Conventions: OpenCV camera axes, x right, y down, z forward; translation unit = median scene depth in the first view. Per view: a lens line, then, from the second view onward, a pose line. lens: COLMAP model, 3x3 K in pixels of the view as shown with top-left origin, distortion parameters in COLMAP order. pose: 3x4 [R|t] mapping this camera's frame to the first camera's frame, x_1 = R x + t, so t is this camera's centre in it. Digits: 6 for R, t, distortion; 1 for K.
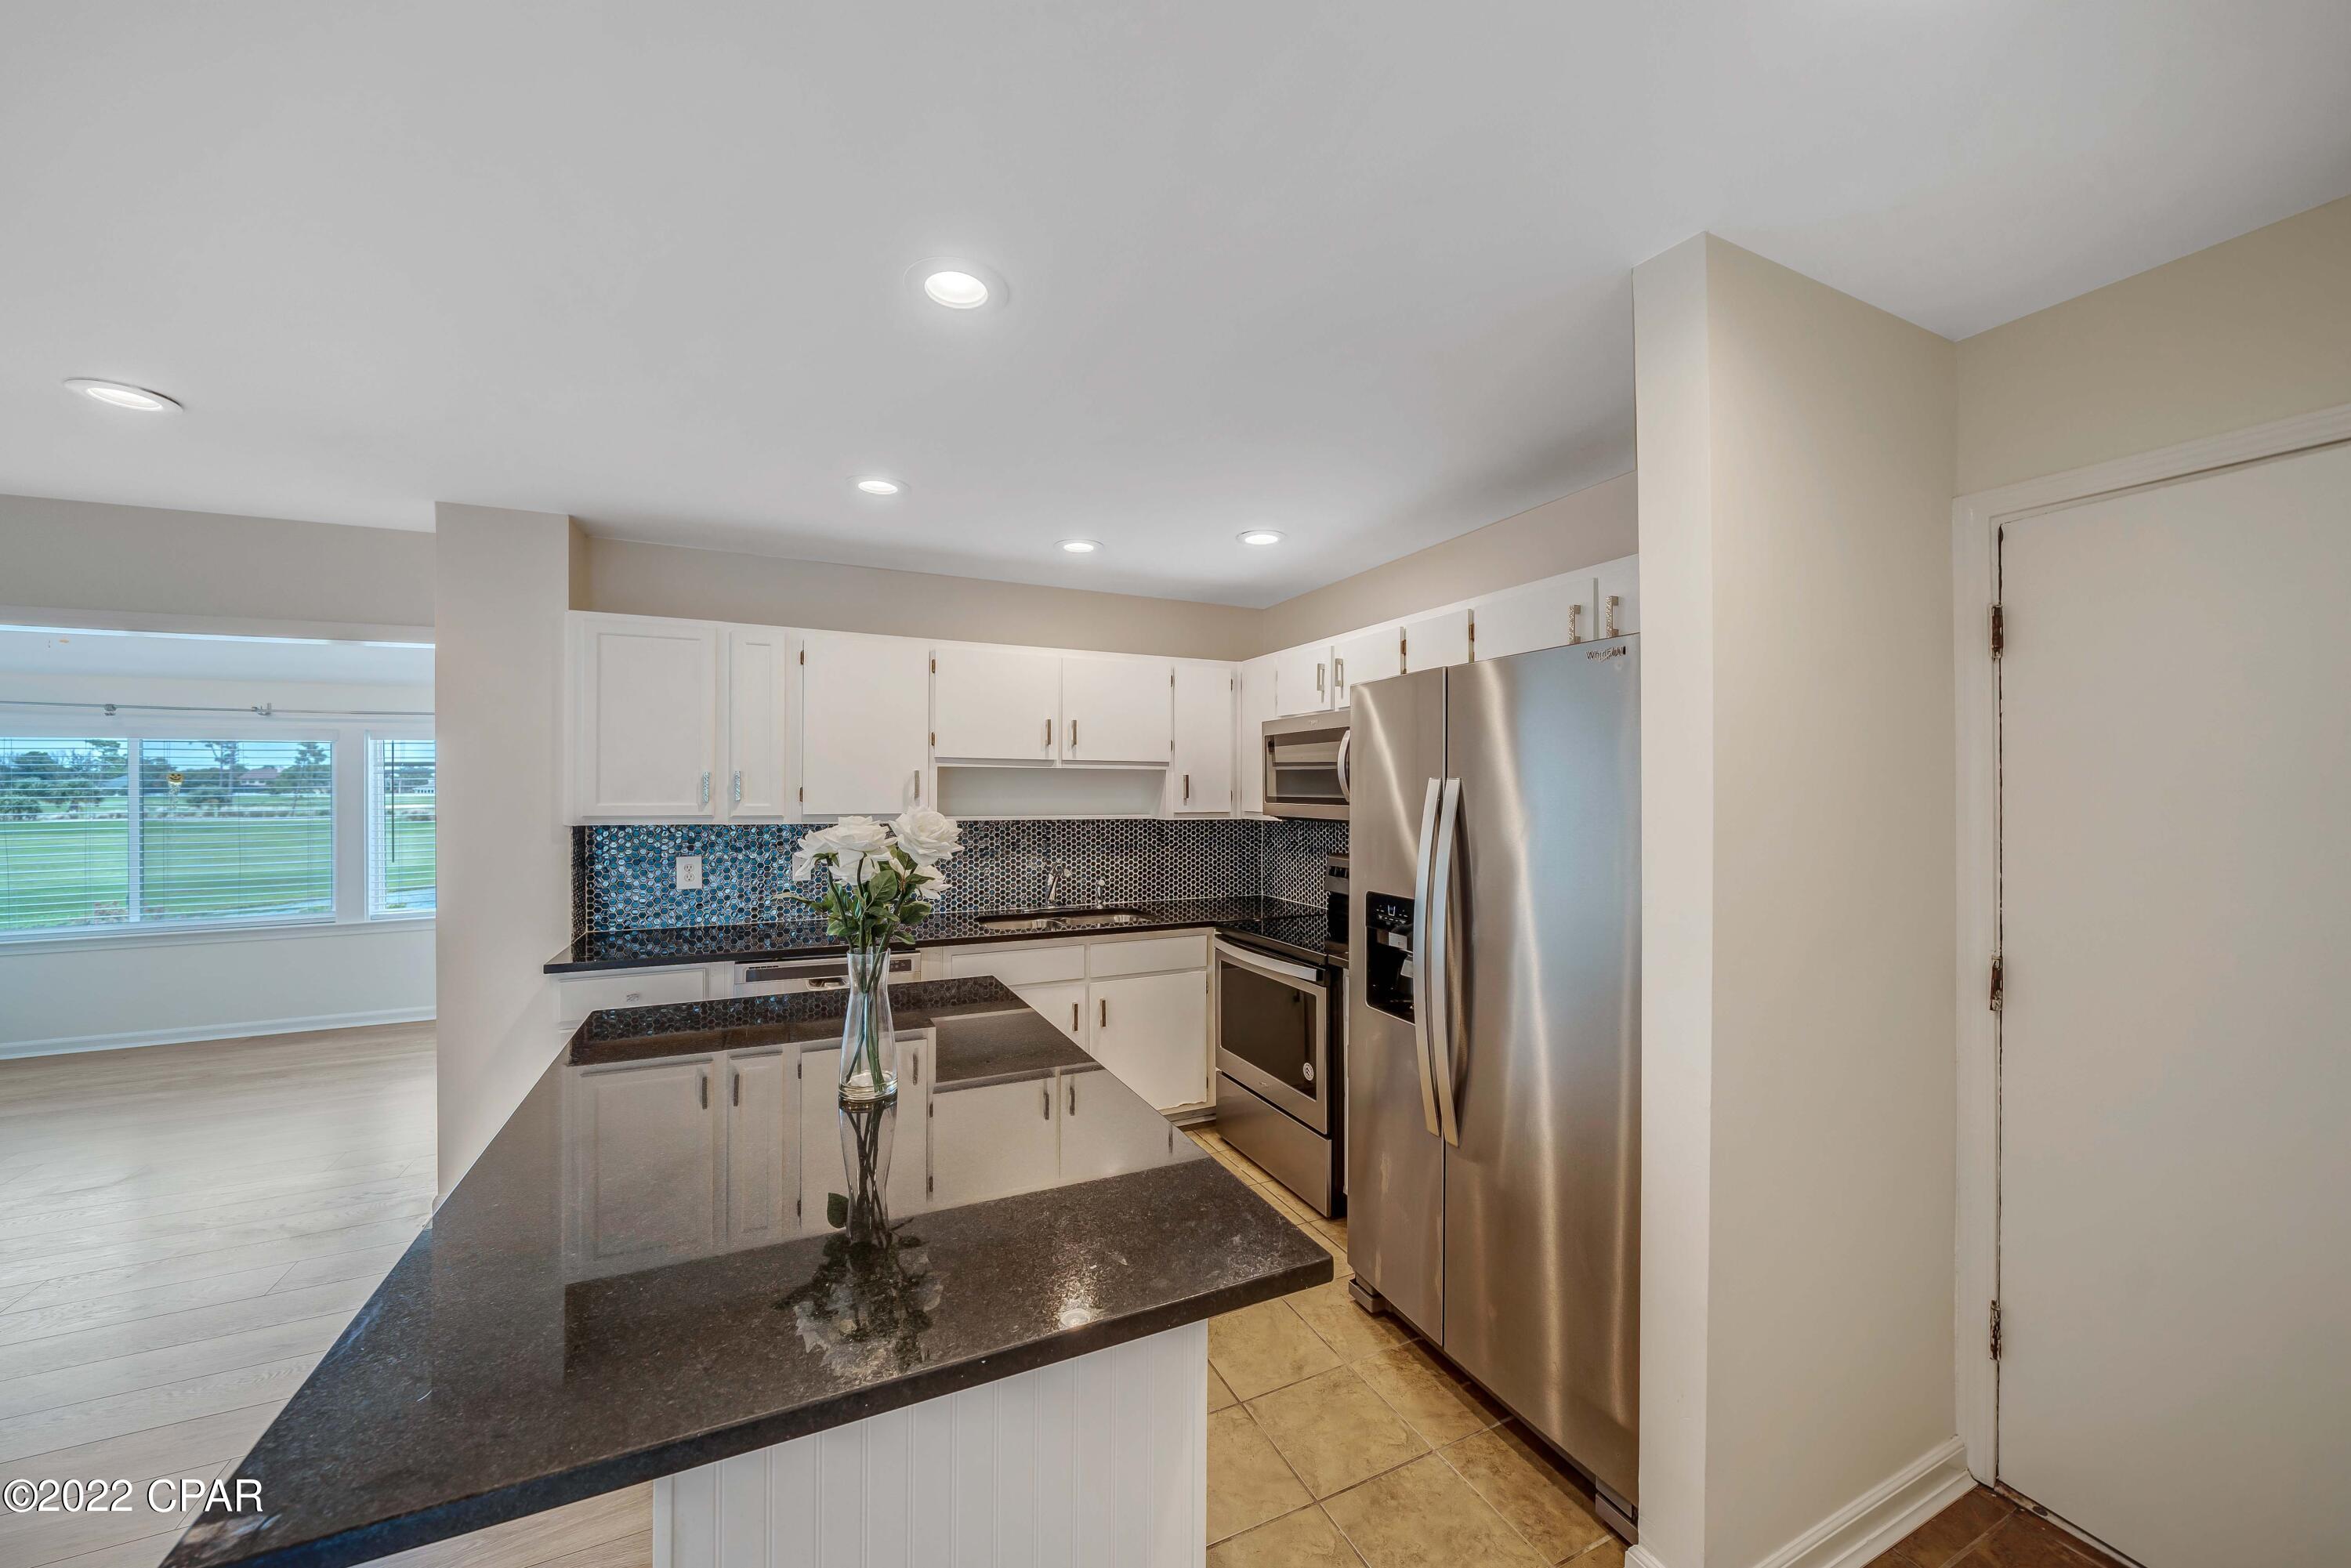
lens RADIAL K [[828.9, 0, 1198.0], [0, 828.9, 788.1], [0, 0, 1]] dist [-0.003715, 0.000605]
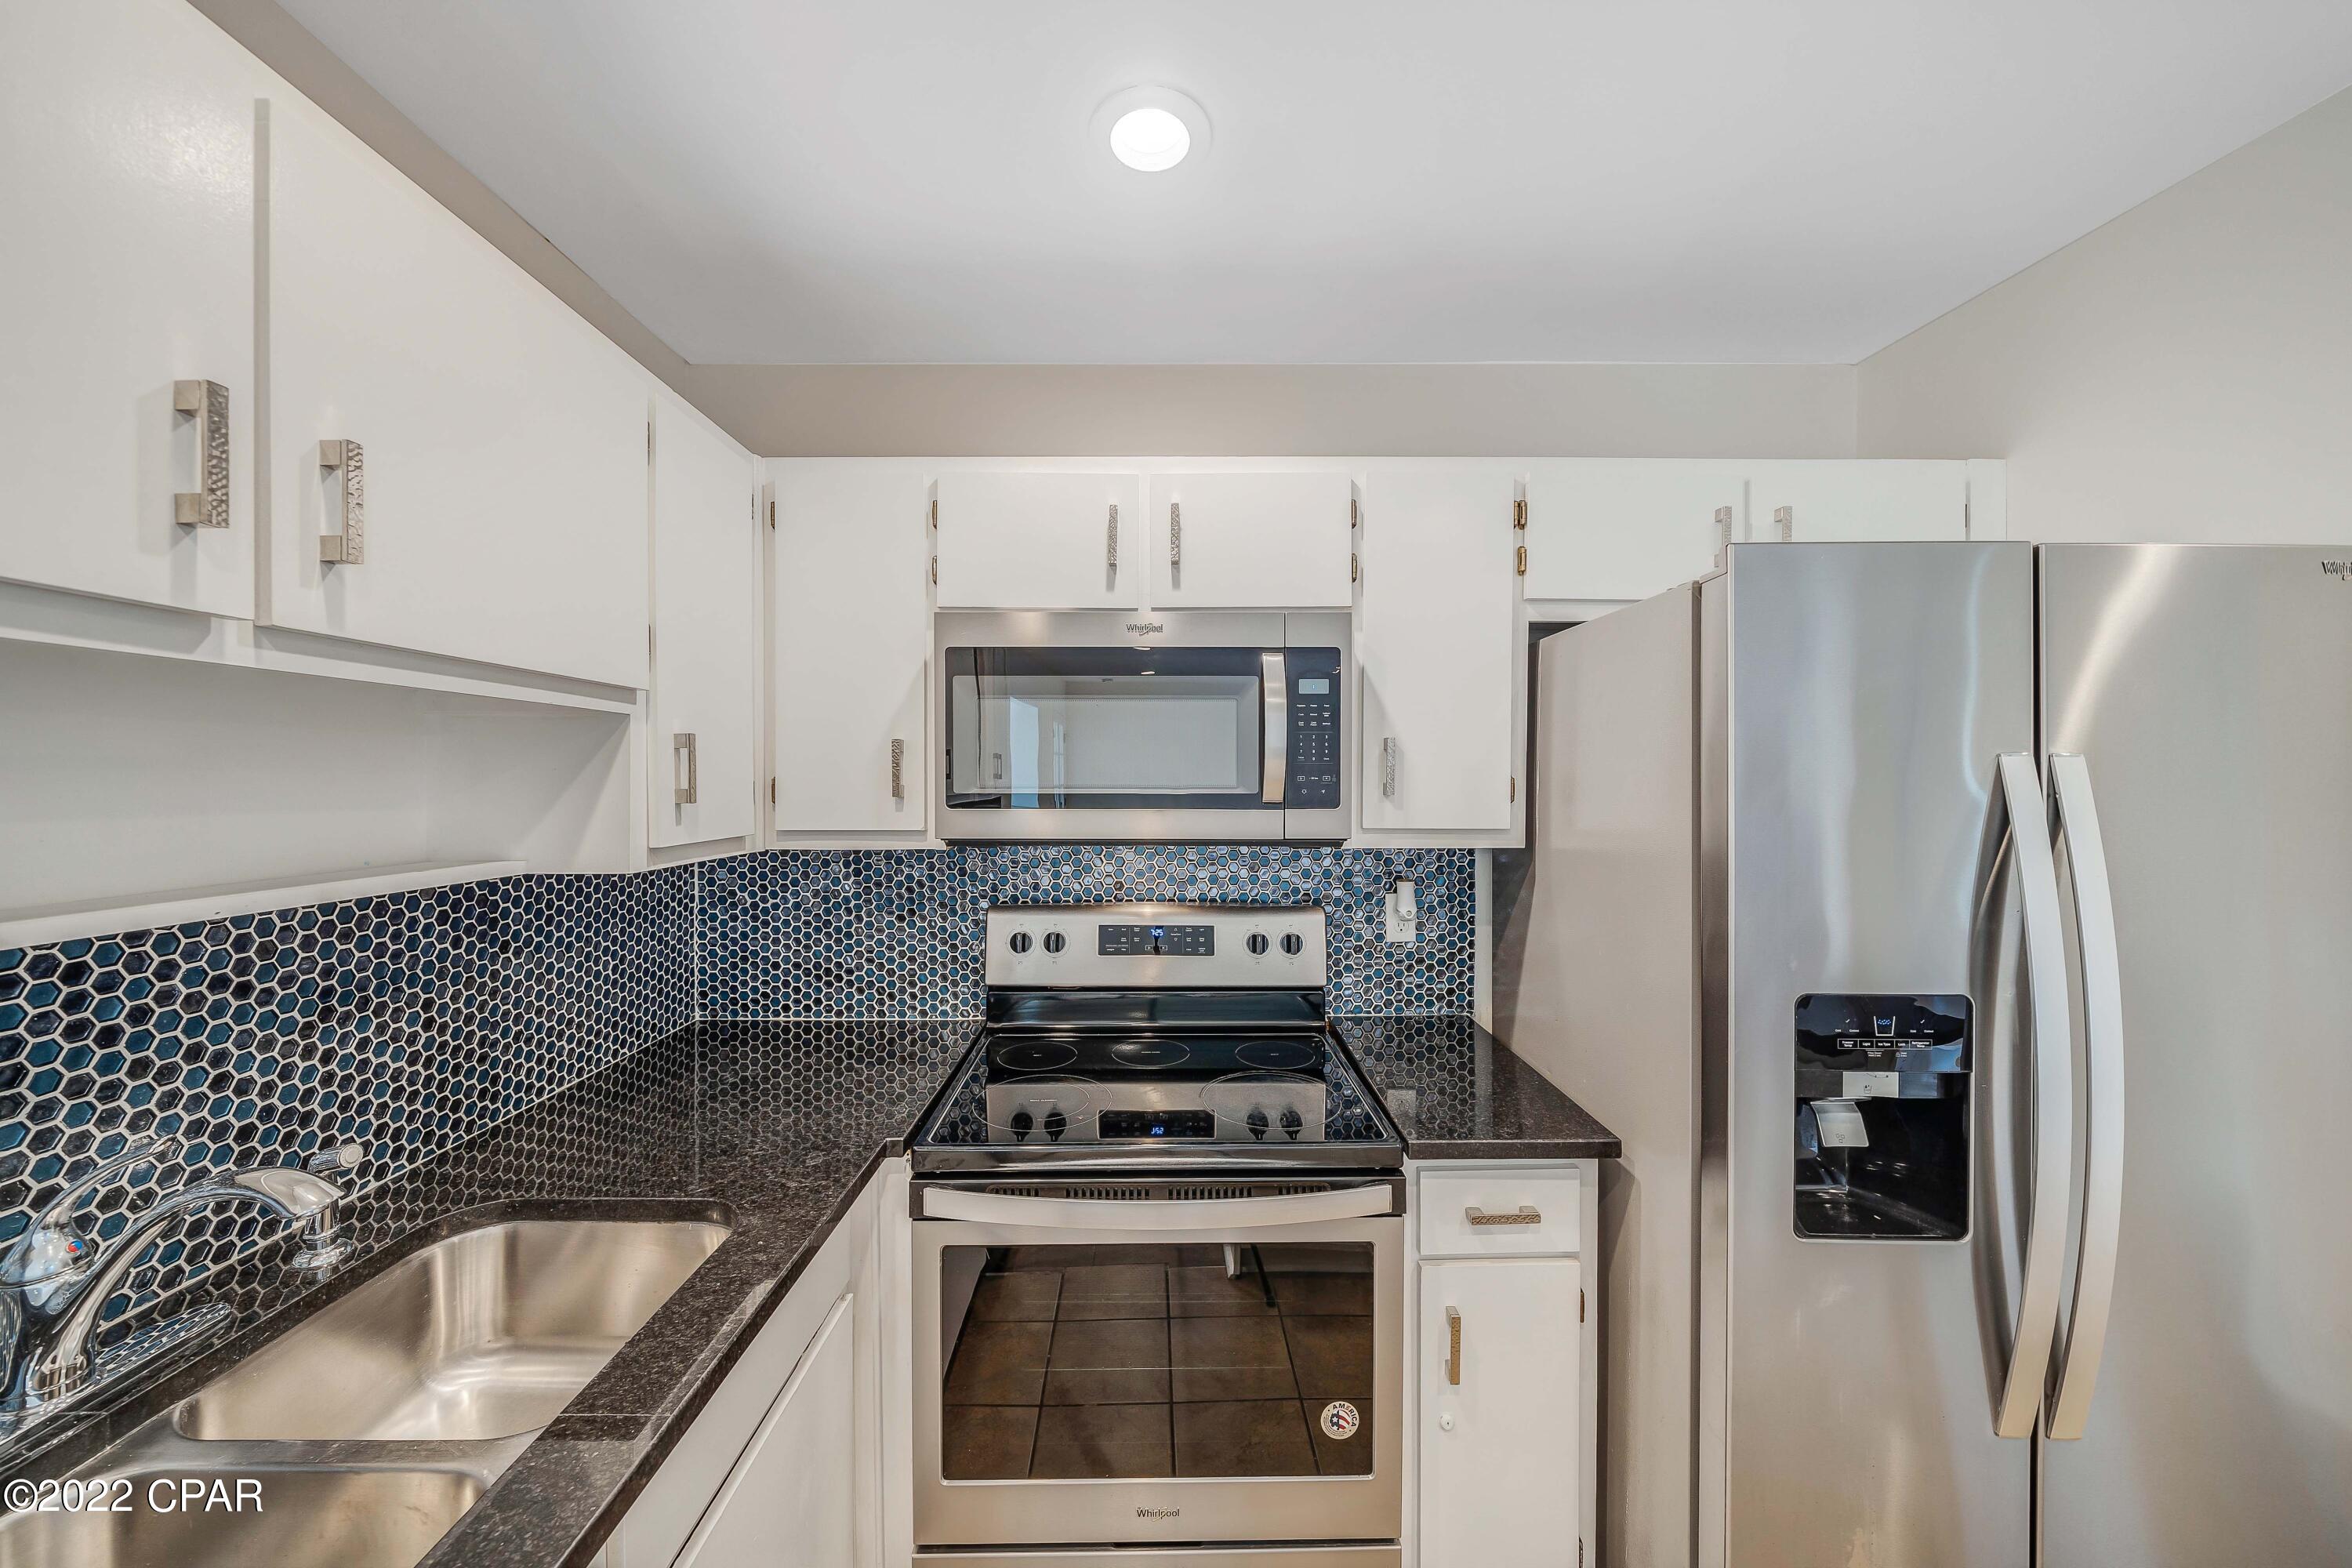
lens RADIAL K [[829.2, 0, 1104.8], [0, 829.2, 782.6], [0, 0, 1]] dist [-0.003715, 0.000605]
pose [[0.443938, -0.007091, 0.896030, -0.253863], [-0.003134, 0.999950, 0.009466, 0.000760], [-0.896052, -0.007010, 0.443894, 0.748082]]
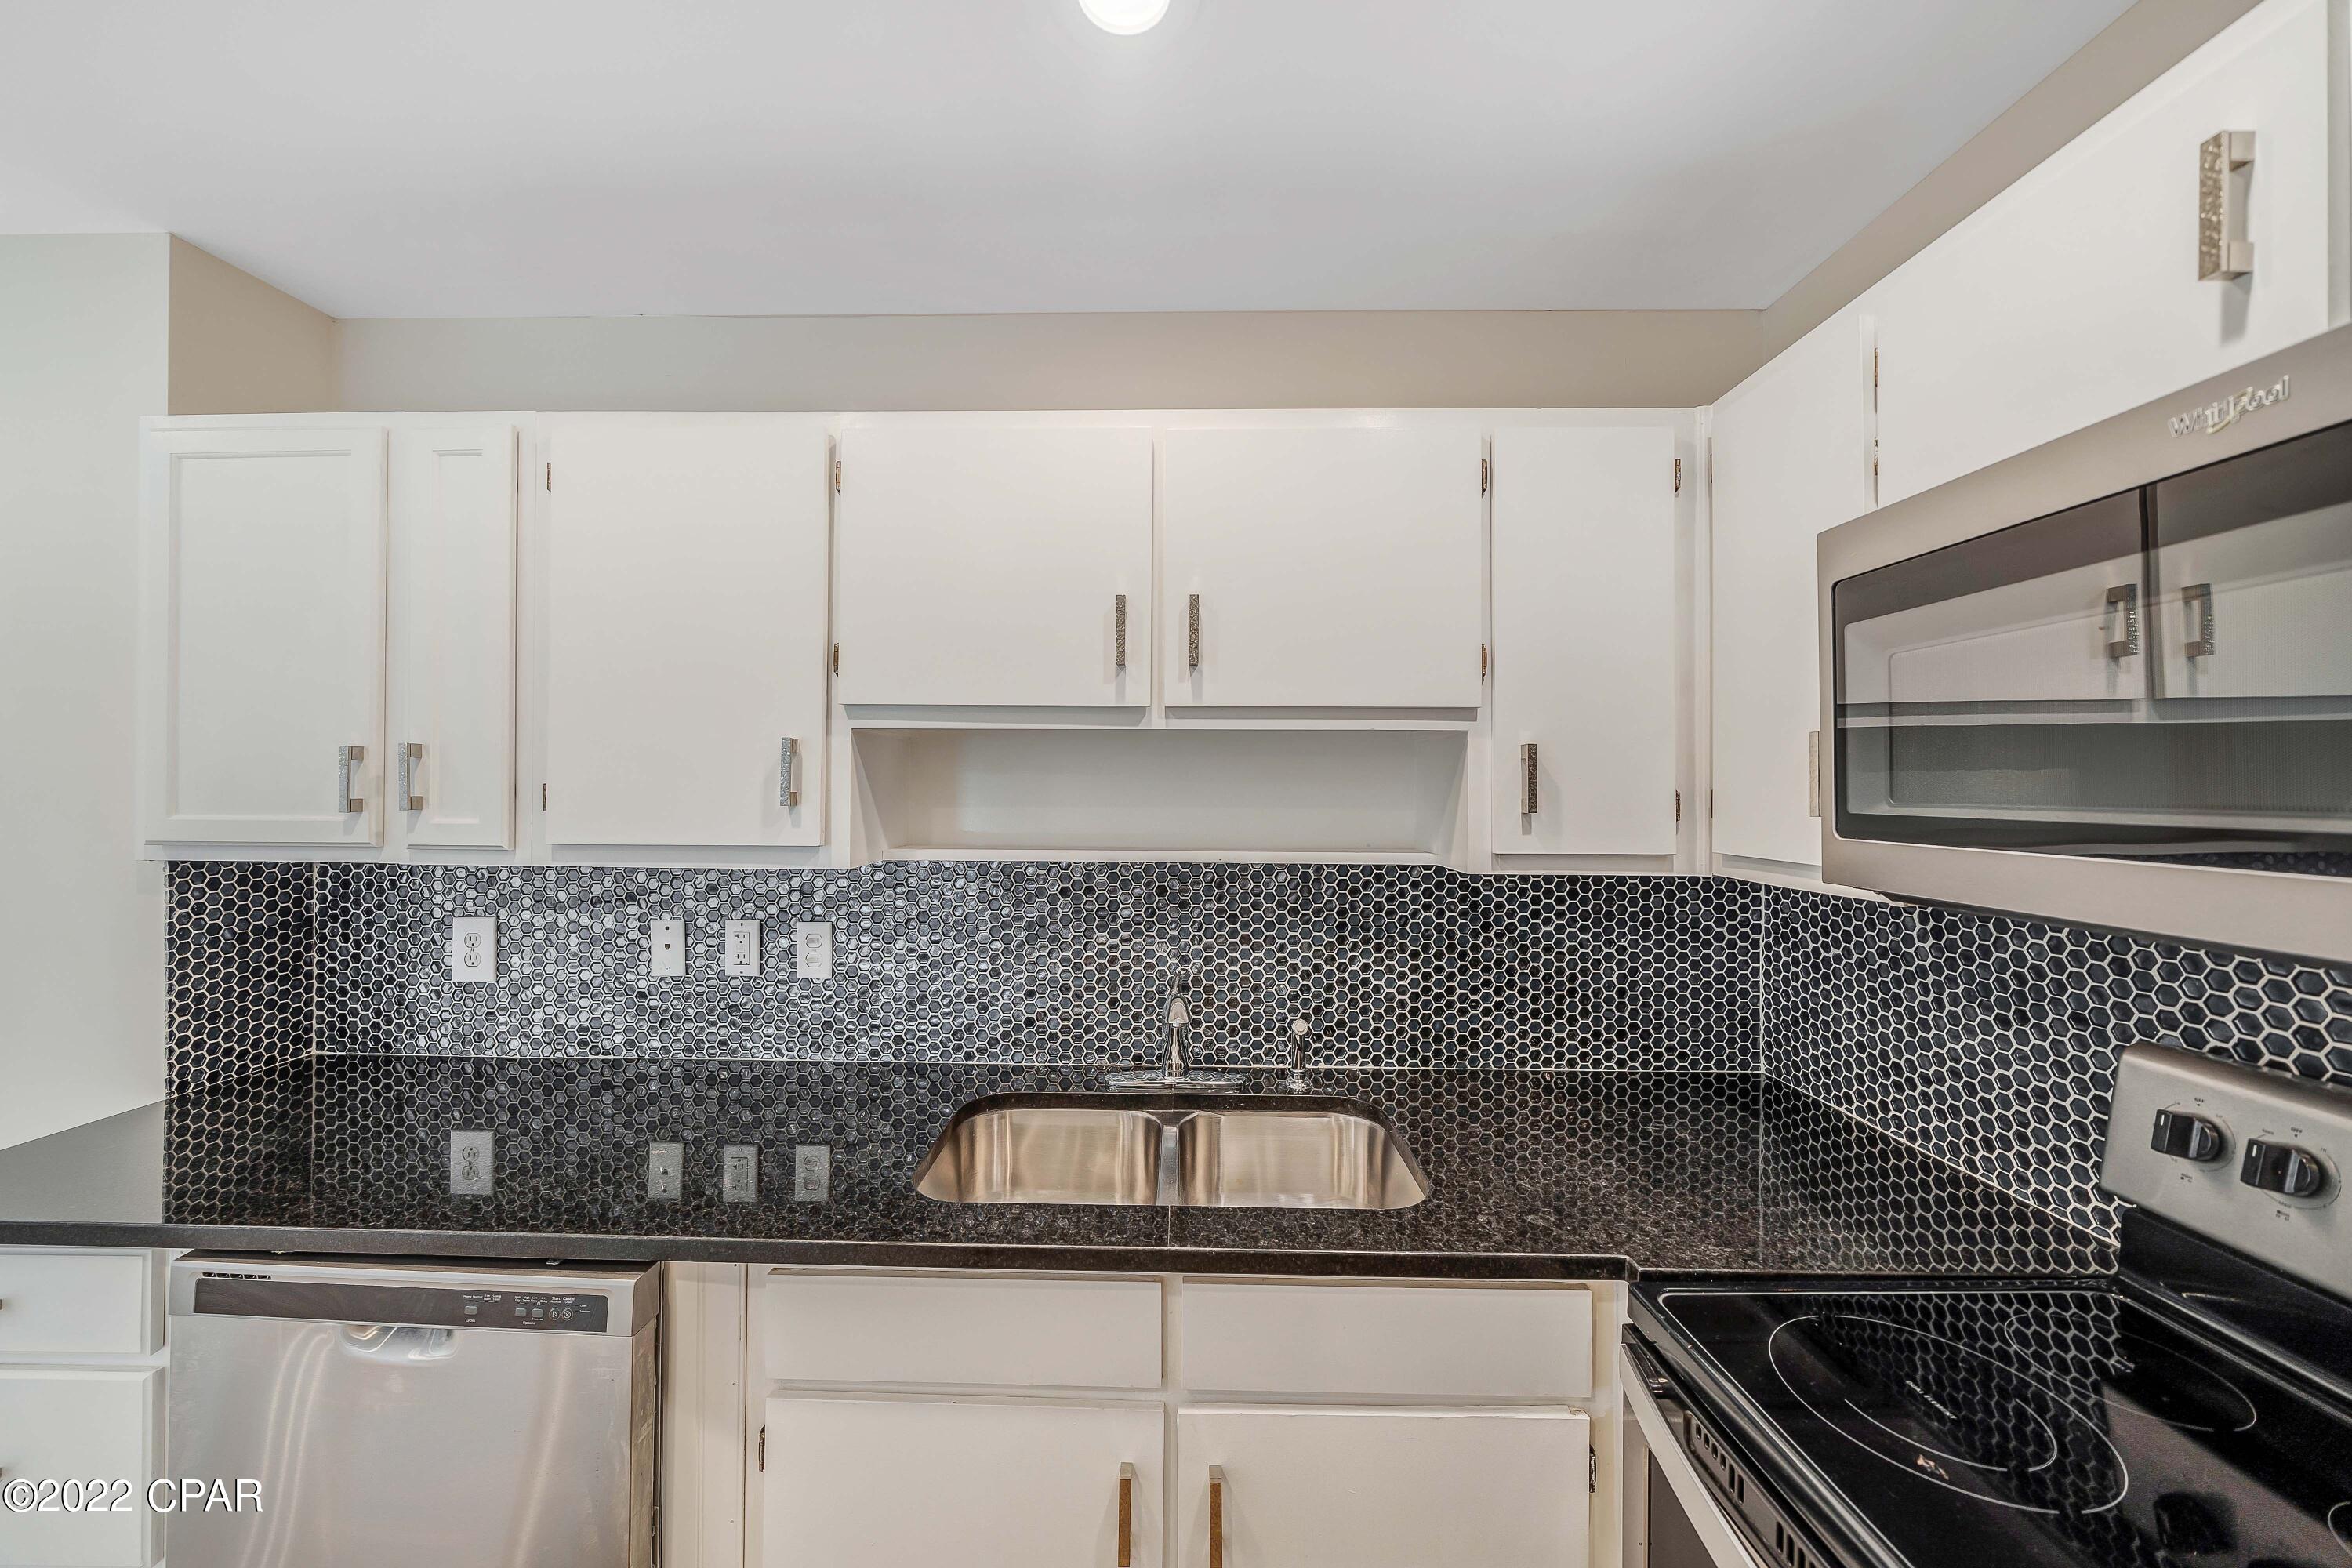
lens RADIAL K [[829.2, 0, 1226.5], [0, 829.2, 775.7], [0, 0, 1]] dist [-0.003715, 0.000605]
pose [[0.909141, -0.004520, -0.416464, 0.015476], [-0.000321, 0.999933, -0.011553, 0.001422], [0.416488, 0.010637, 0.909079, 0.683841]]
